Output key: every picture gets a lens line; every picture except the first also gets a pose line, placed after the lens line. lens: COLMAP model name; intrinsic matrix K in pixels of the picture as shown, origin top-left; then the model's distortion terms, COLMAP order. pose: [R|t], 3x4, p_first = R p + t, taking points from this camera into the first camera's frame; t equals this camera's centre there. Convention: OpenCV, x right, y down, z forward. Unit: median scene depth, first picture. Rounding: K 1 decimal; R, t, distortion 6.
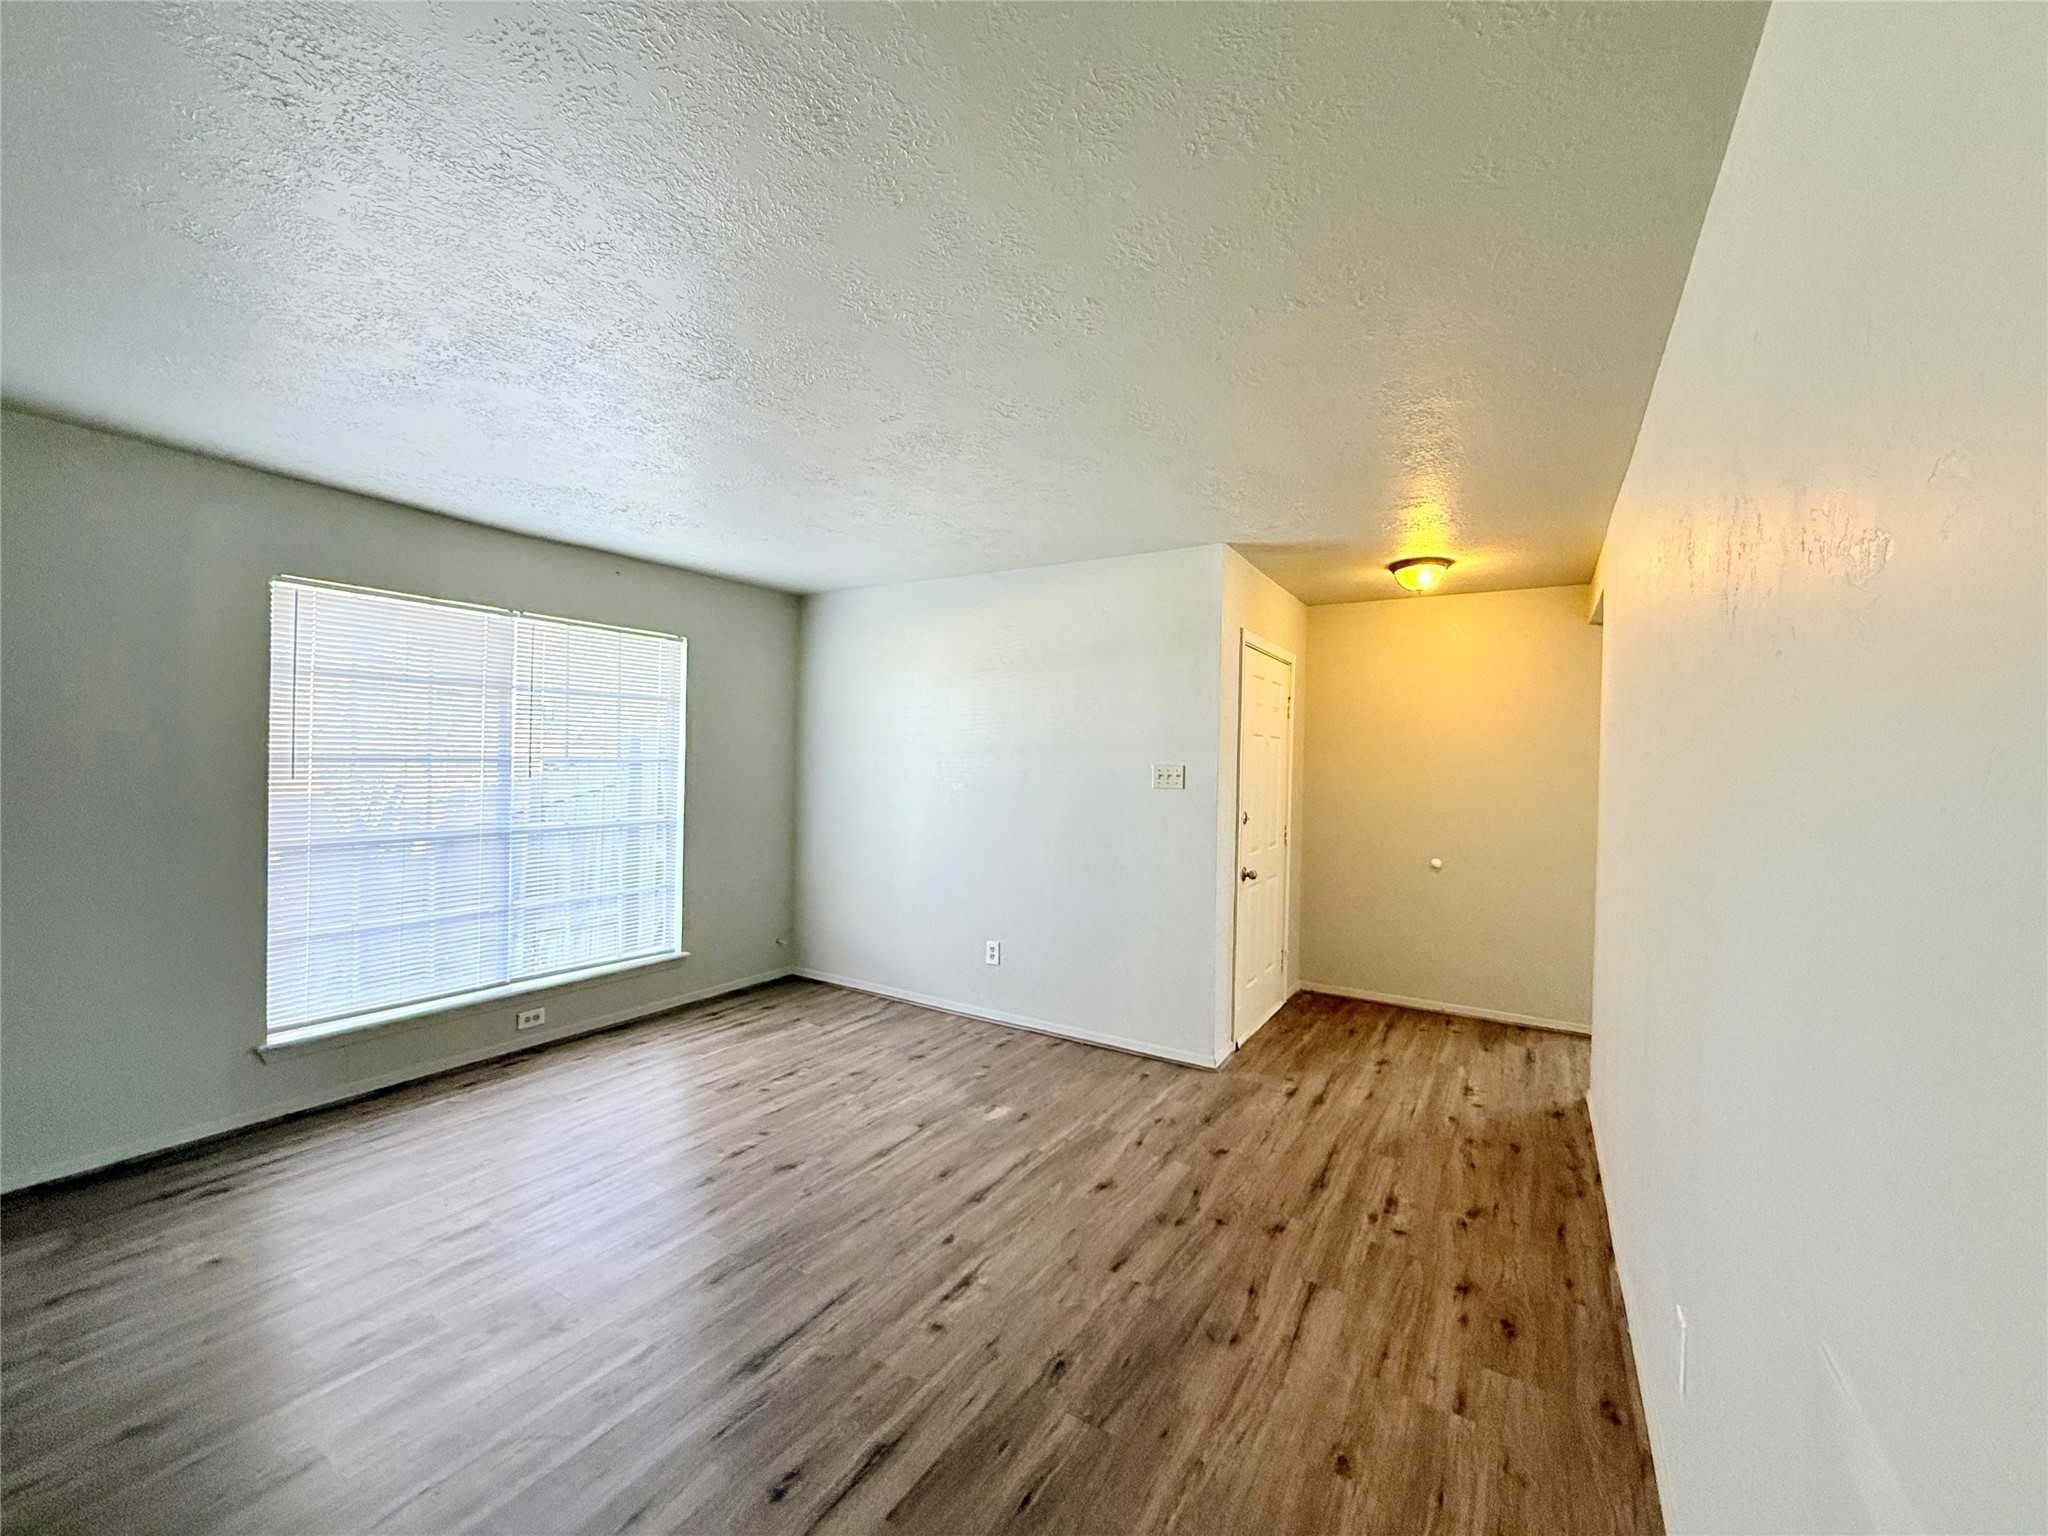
lens RADIAL K [[812.7, 0, 1019.0], [0, 812.7, 766.8], [0, 0, 1]] dist [-0.000674, -0.000133]
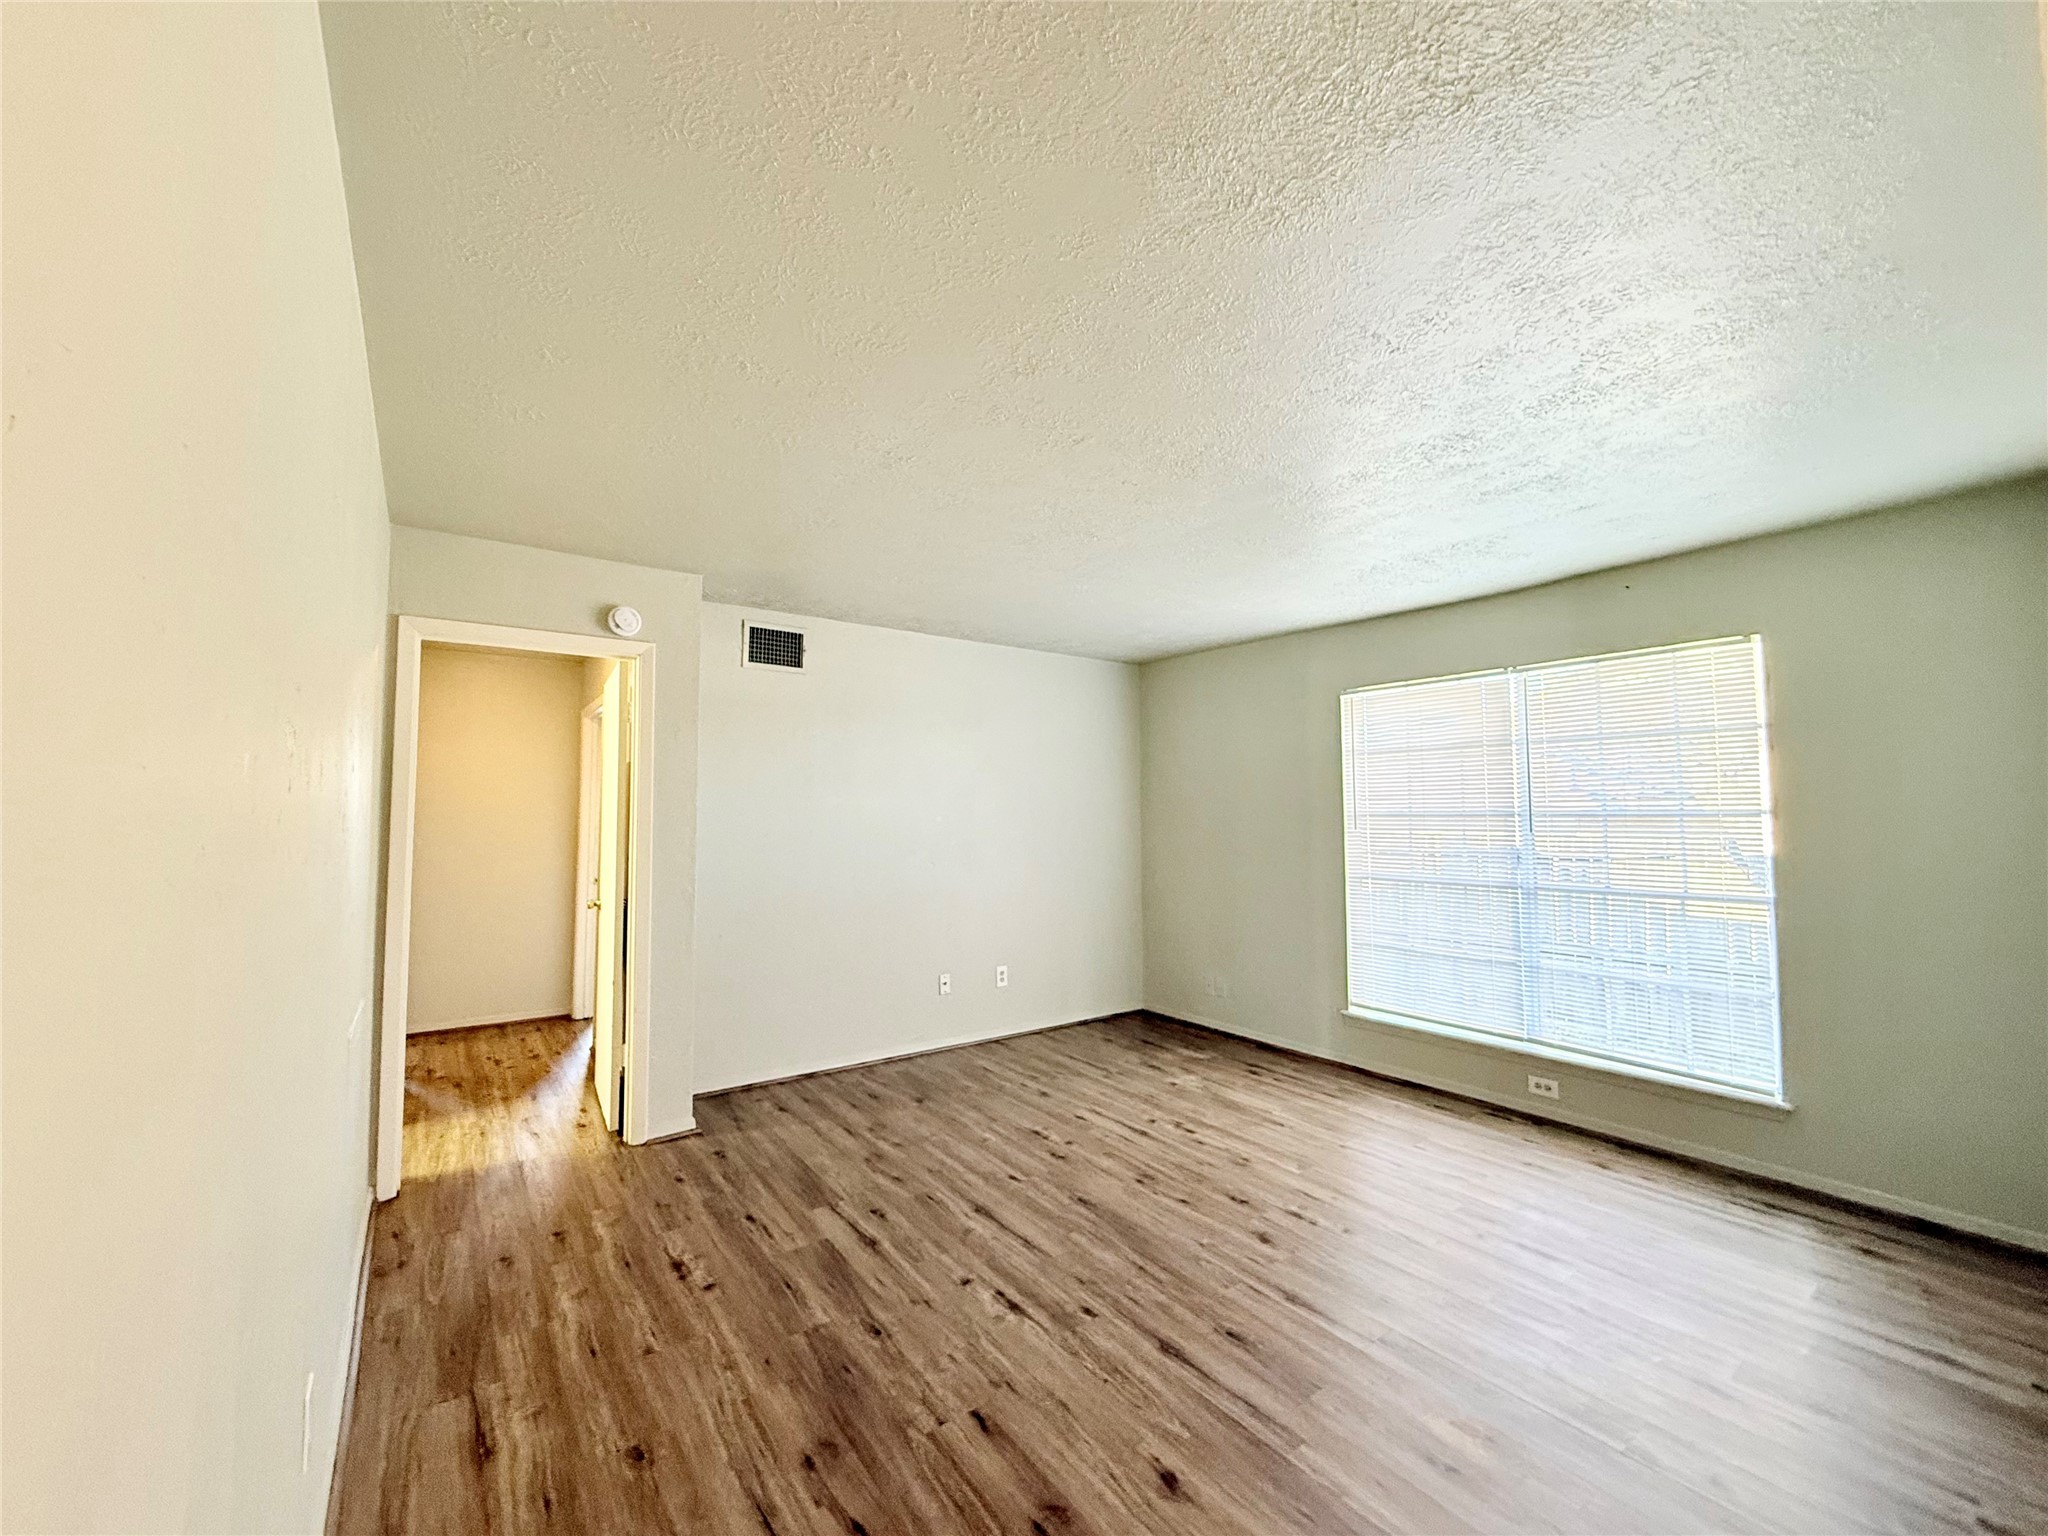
lens RADIAL K [[812.7, 0, 1019.0], [0, 812.7, 766.8], [0, 0, 1]] dist [-0.000674, -0.000133]
pose [[-0.371345, -0.067969, -0.926004, 0.797557], [-0.009425, 0.997542, -0.069440, 0.012406], [0.928447, -0.017058, -0.371073, 1.184903]]
